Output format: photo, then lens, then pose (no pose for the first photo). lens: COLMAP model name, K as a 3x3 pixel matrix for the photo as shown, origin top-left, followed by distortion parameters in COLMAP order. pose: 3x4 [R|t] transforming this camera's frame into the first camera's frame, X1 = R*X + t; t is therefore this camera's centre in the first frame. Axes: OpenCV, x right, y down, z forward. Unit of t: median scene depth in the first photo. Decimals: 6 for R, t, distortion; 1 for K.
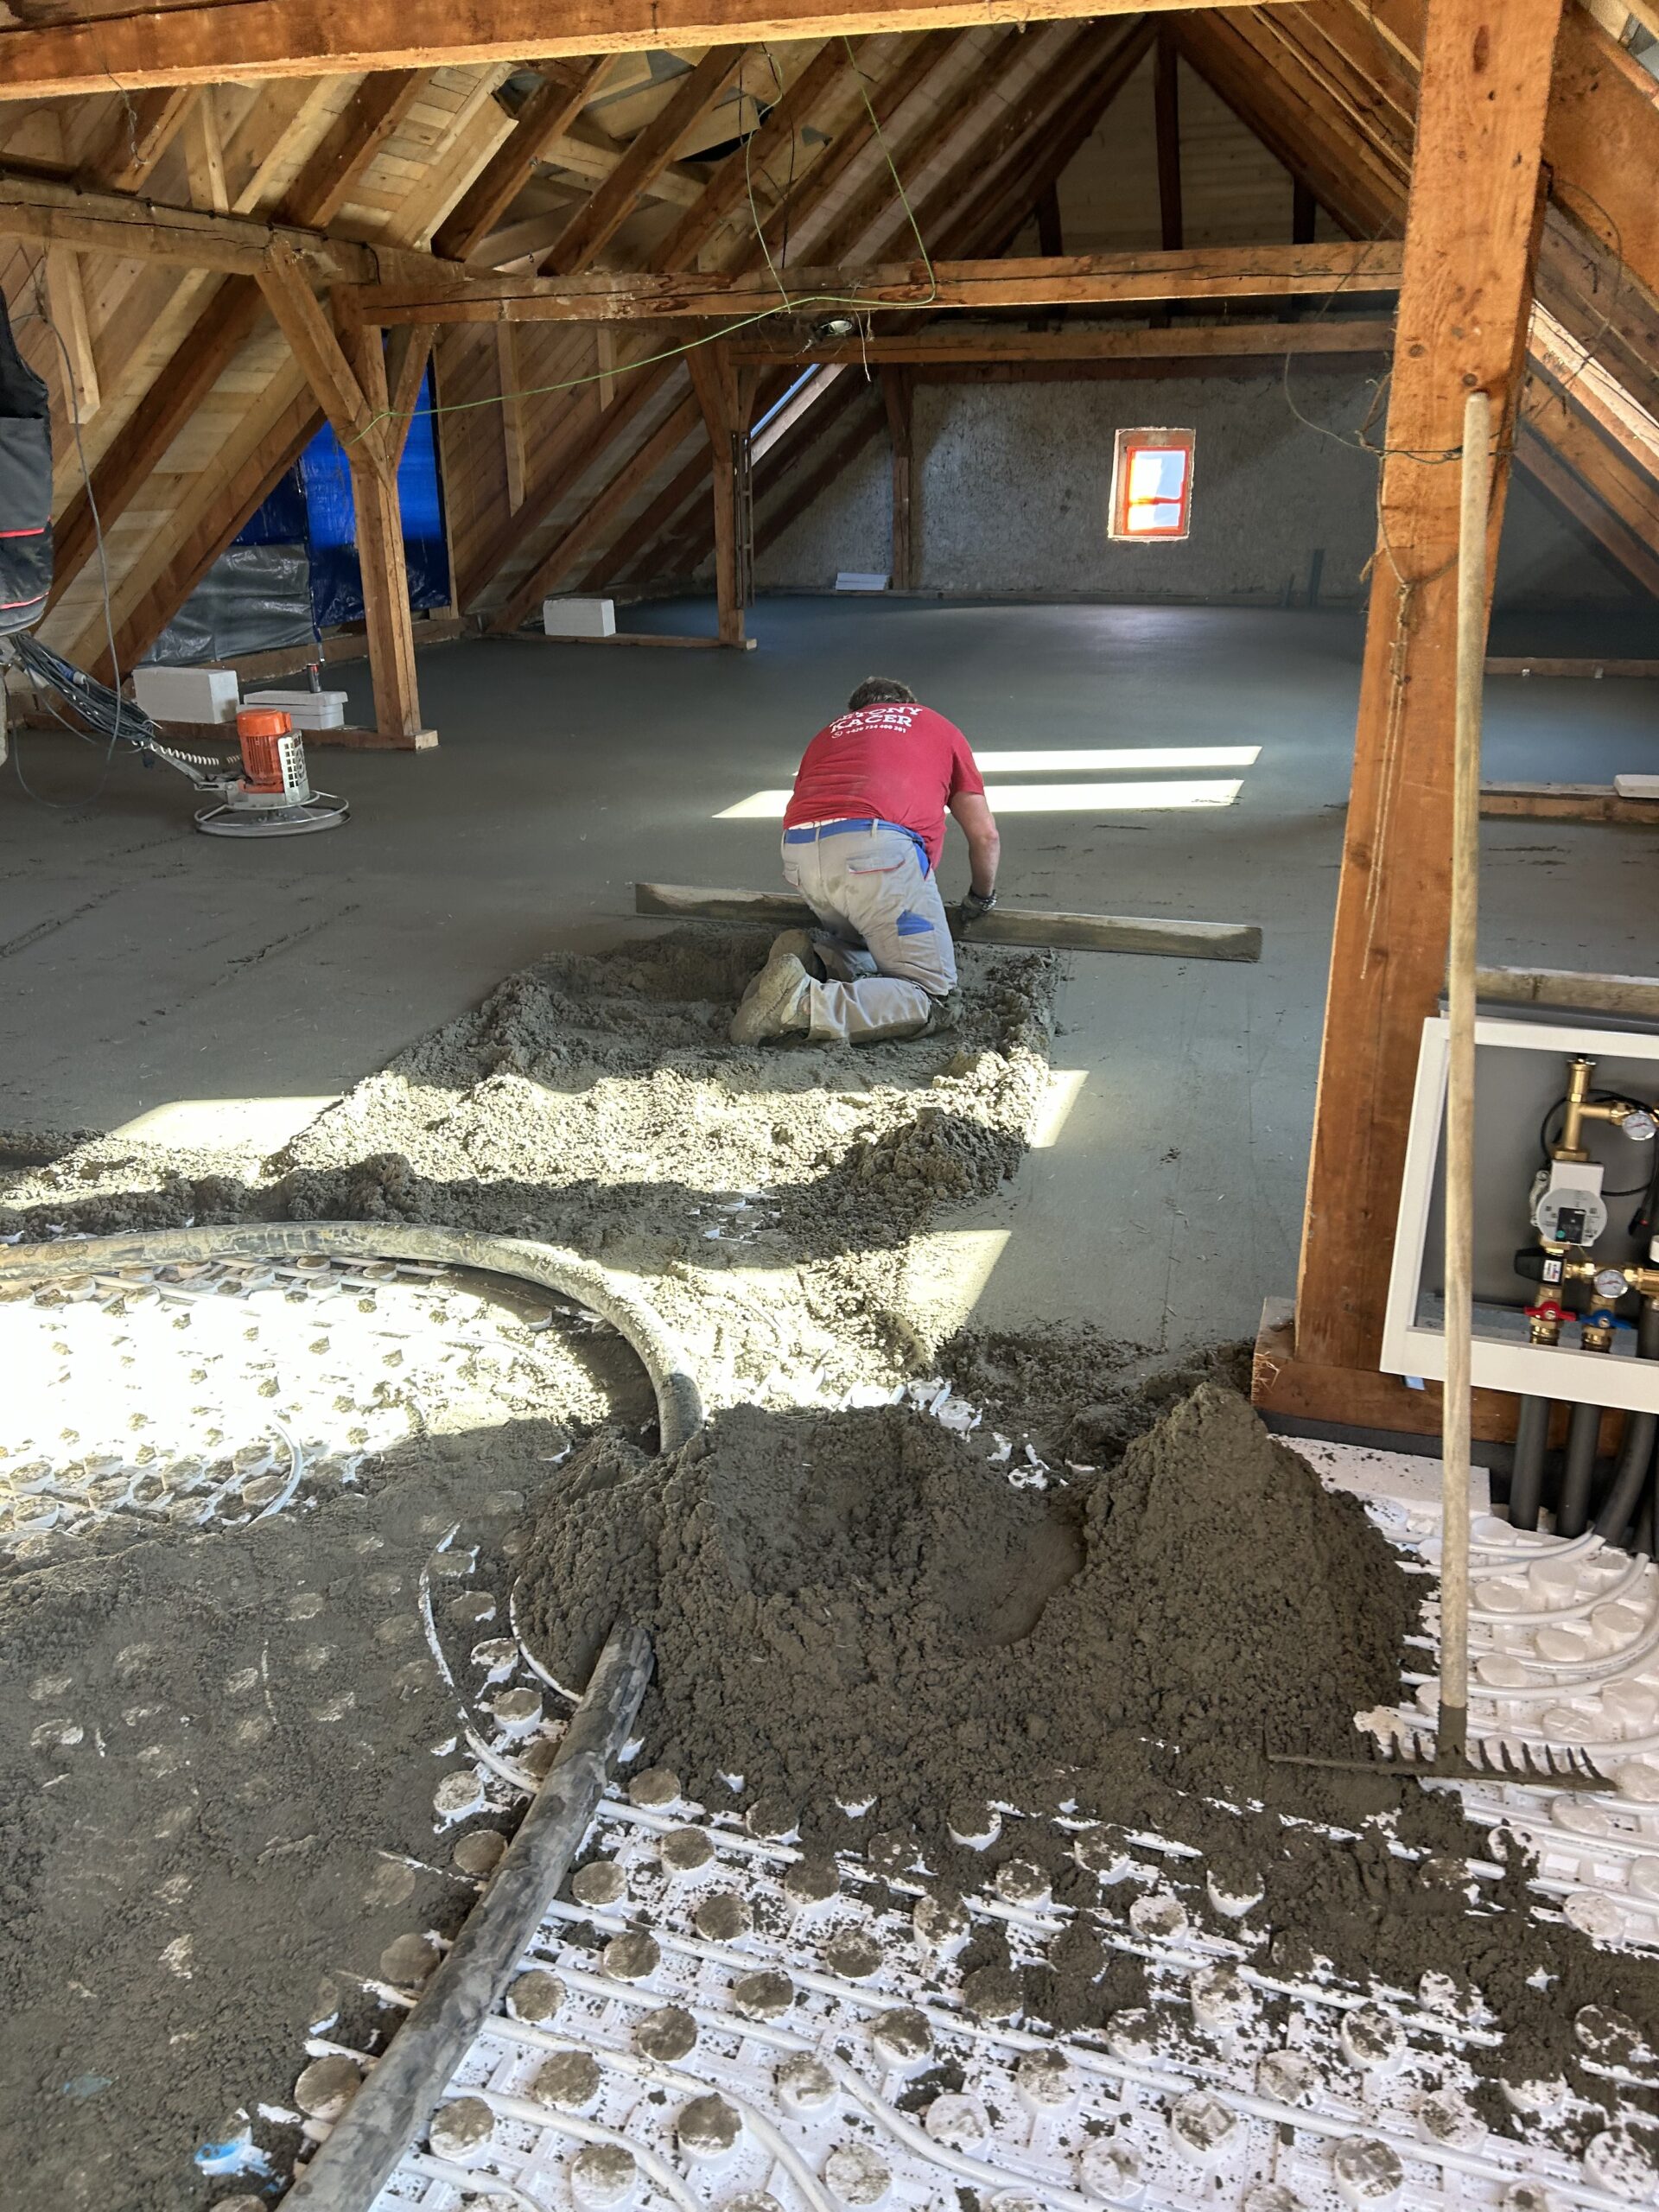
lens RADIAL K [[1660.6, 0, 829.5], [0, 1660.6, 1106.0], [0, 0, 1]] dist [0.007202, 0.003293]
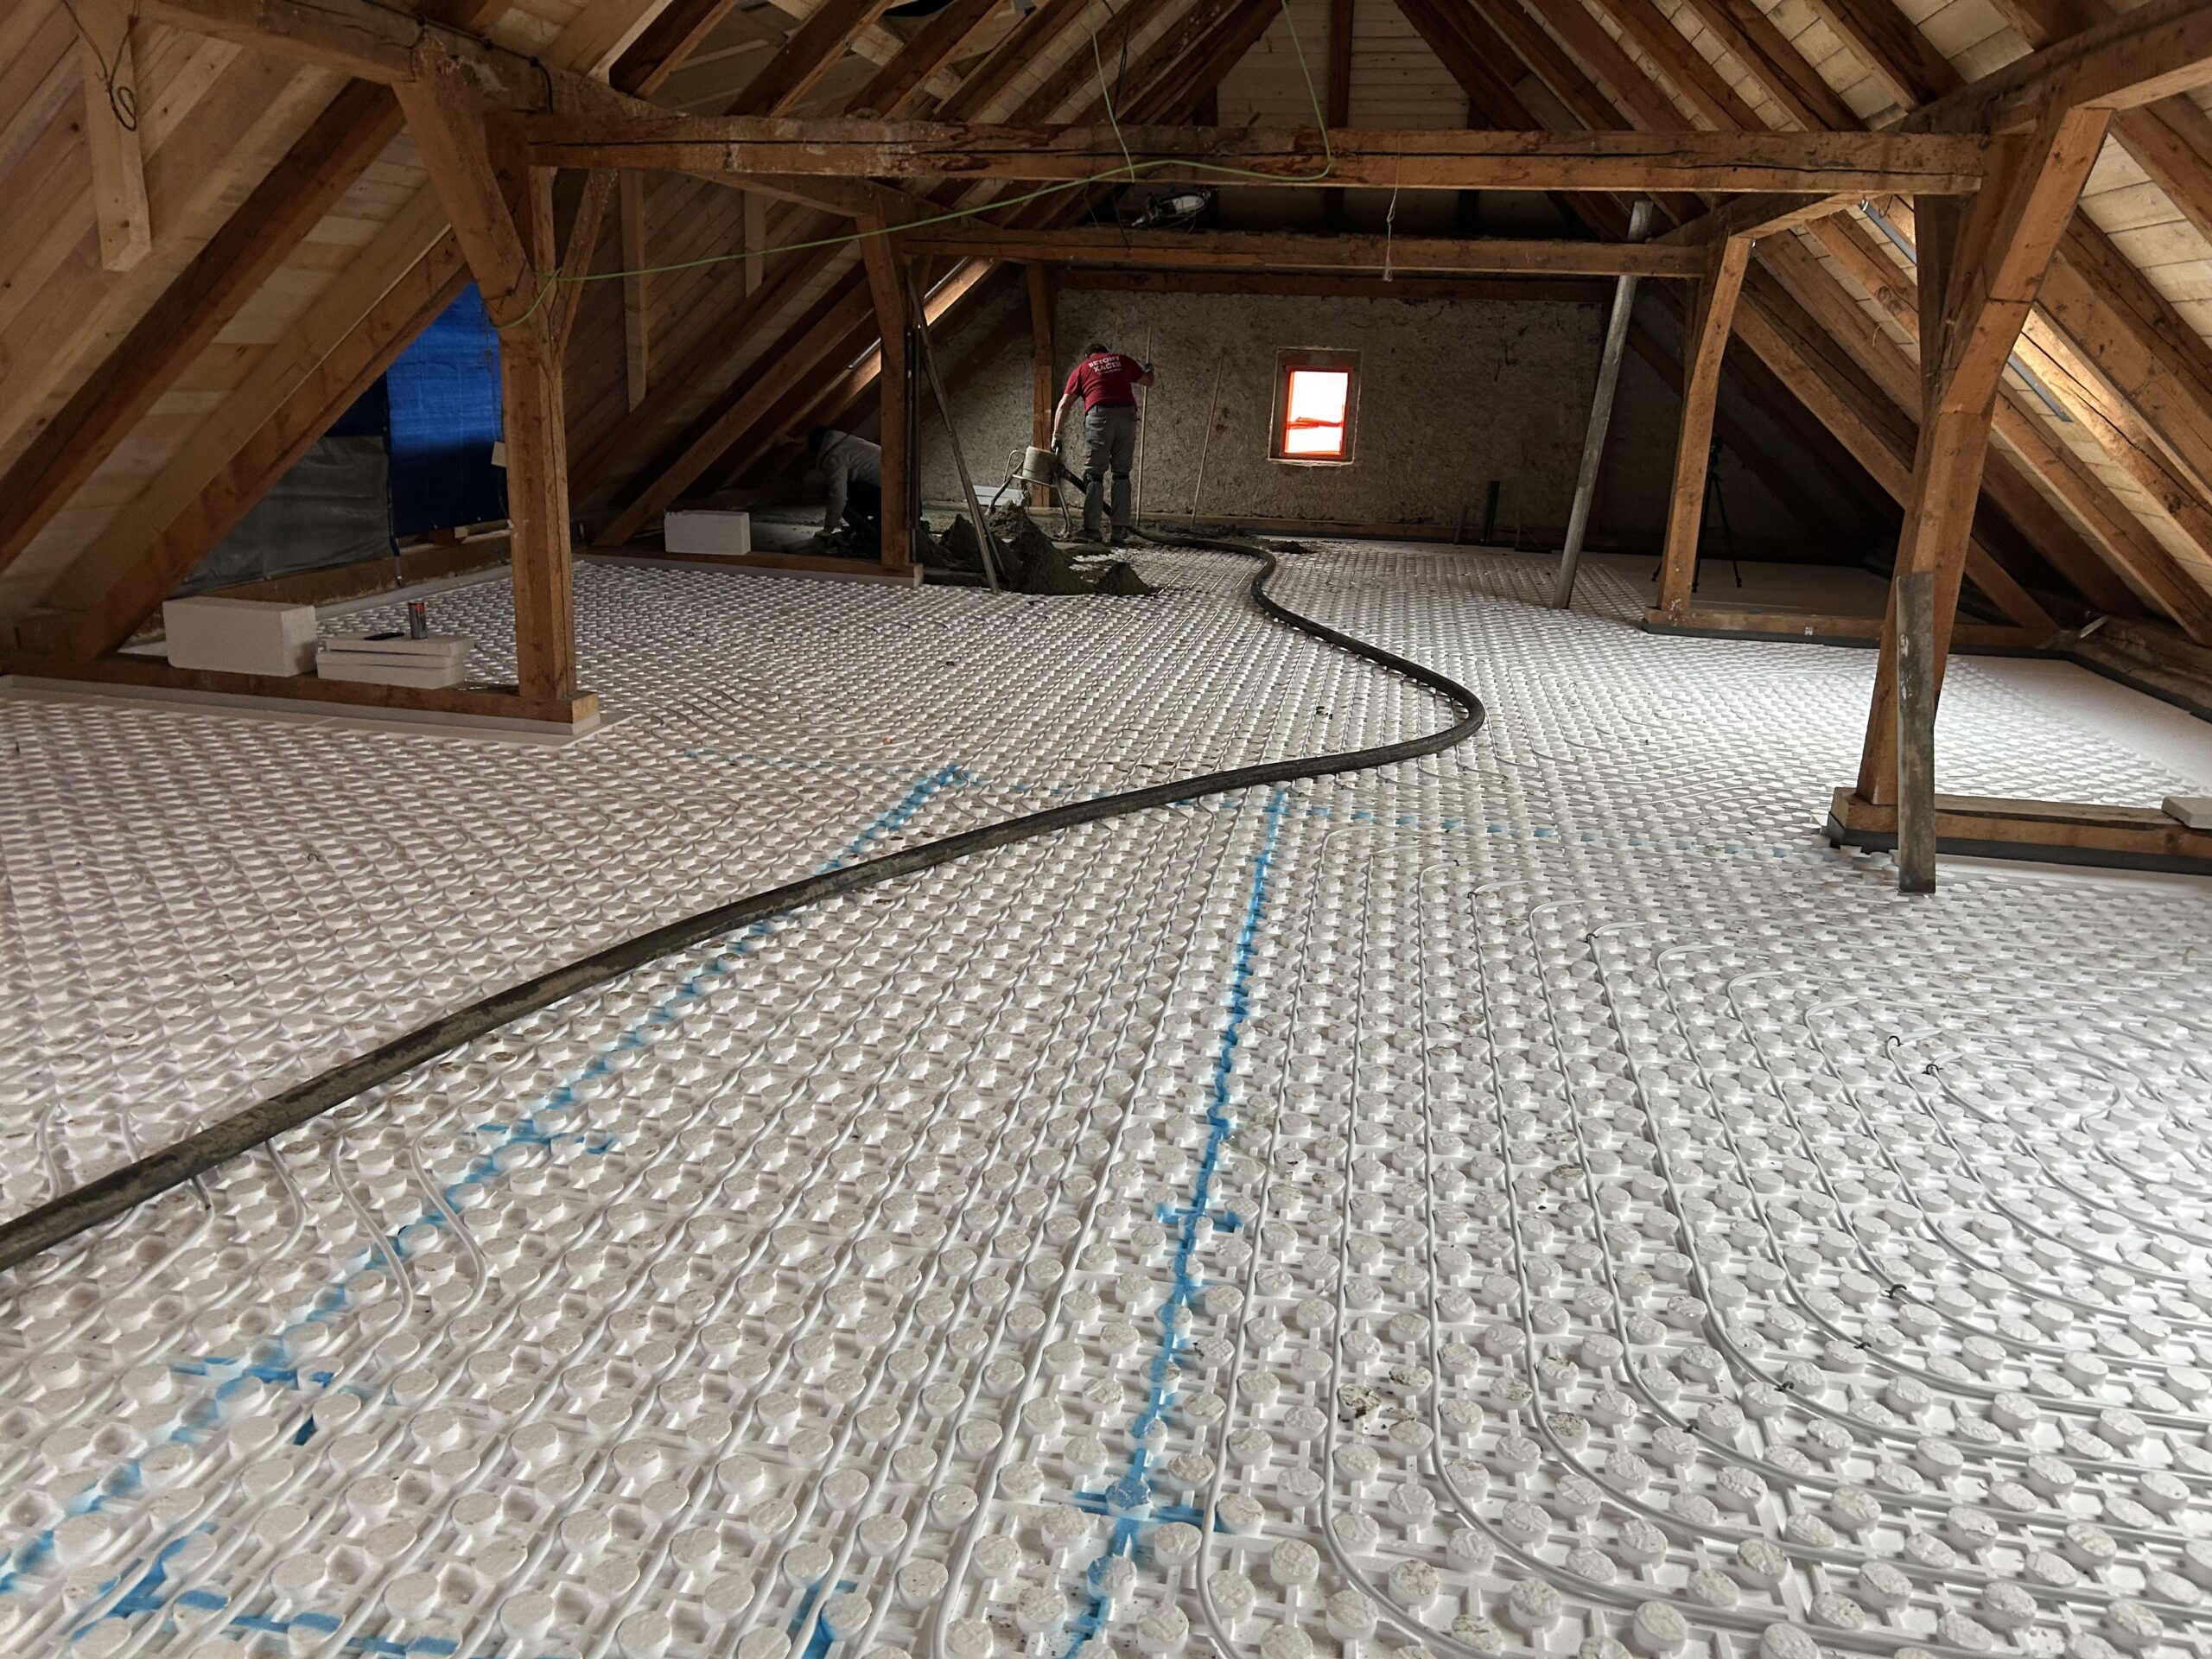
lens RADIAL K [[1687.7, 0, 1060.5], [0, 1687.7, 828.7], [0, 0, 1]] dist [0.025538, -0.003363]
pose [[0.991330, 0.011123, 0.130927, -0.136068], [0.002228, 0.994845, -0.101388, -0.094035], [-0.131380, 0.100800, 0.986194, 0.243034]]
